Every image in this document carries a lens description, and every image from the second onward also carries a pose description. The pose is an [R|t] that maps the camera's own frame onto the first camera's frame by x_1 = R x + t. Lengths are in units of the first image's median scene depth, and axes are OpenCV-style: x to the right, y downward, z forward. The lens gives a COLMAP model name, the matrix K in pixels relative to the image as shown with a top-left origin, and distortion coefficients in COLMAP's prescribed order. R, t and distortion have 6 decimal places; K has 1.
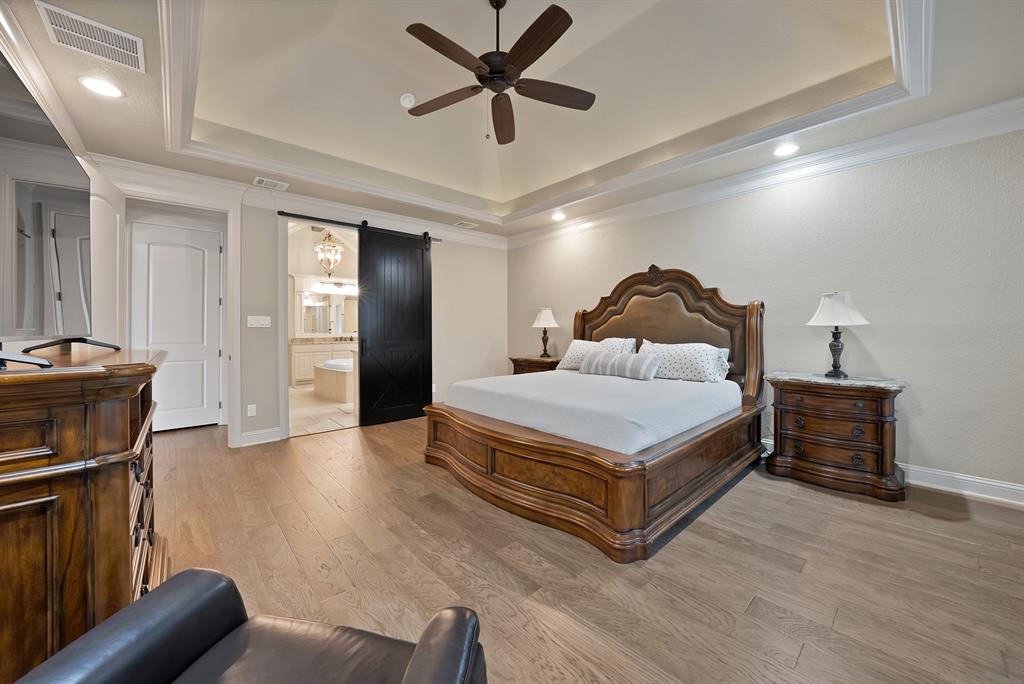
lens RADIAL K [[377.2, 0, 514.0], [0, 377.2, 340.0], [0, 0, 1]] dist [-0.015421, 0.000033]
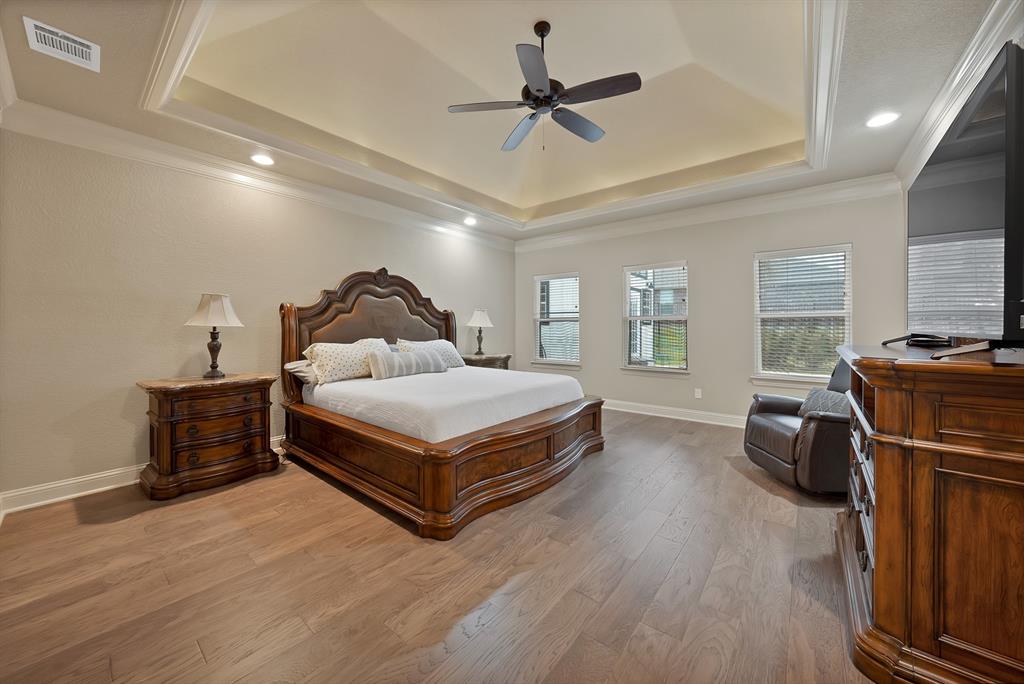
lens RADIAL K [[361.6, 0, 528.6], [0, 361.6, 328.7], [0, 0, 1]] dist [0.000000, 0.000013]
pose [[-0.167428, 0.002797, 0.985880, -0.730783], [0.034409, 0.999403, 0.003008, -0.020191], [-0.985284, 0.034427, -0.167424, 0.822390]]
